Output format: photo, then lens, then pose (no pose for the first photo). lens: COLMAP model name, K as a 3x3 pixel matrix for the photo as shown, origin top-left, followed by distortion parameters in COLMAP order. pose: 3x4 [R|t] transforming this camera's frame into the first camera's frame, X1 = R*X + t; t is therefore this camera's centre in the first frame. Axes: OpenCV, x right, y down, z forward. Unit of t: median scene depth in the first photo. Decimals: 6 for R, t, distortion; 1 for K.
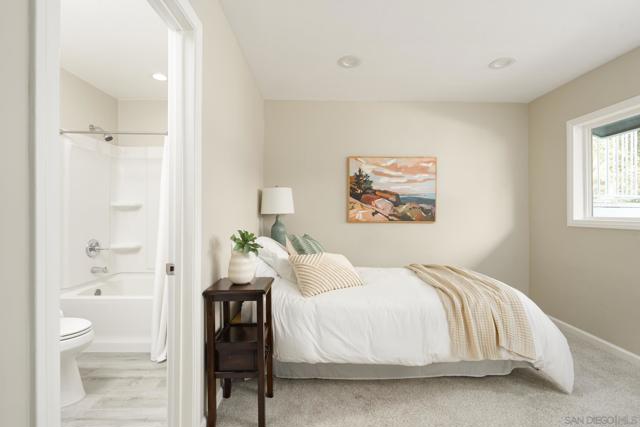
lens RADIAL K [[294.3, 0, 322.3], [0, 294.3, 212.4], [0, 0, 1]] dist [-0.006133, -0.000329]
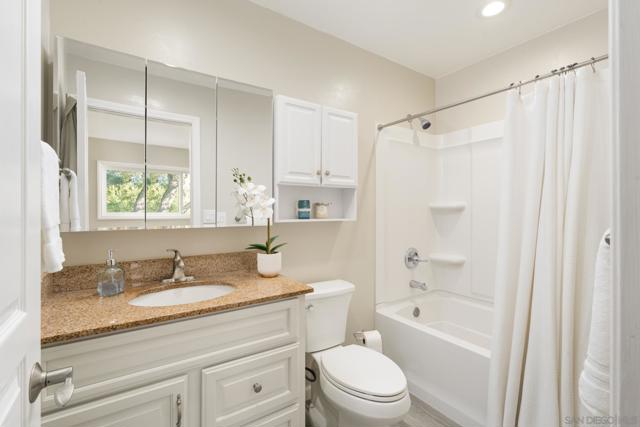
lens RADIAL K [[294.3, 0, 322.1], [0, 294.3, 215.6], [0, 0, 1]] dist [-0.006133, -0.000329]
pose [[0.549419, -0.006250, -0.835524, -0.210548], [0.007650, 0.999968, -0.002450, -0.001454], [0.835512, -0.005046, 0.549449, 0.314425]]
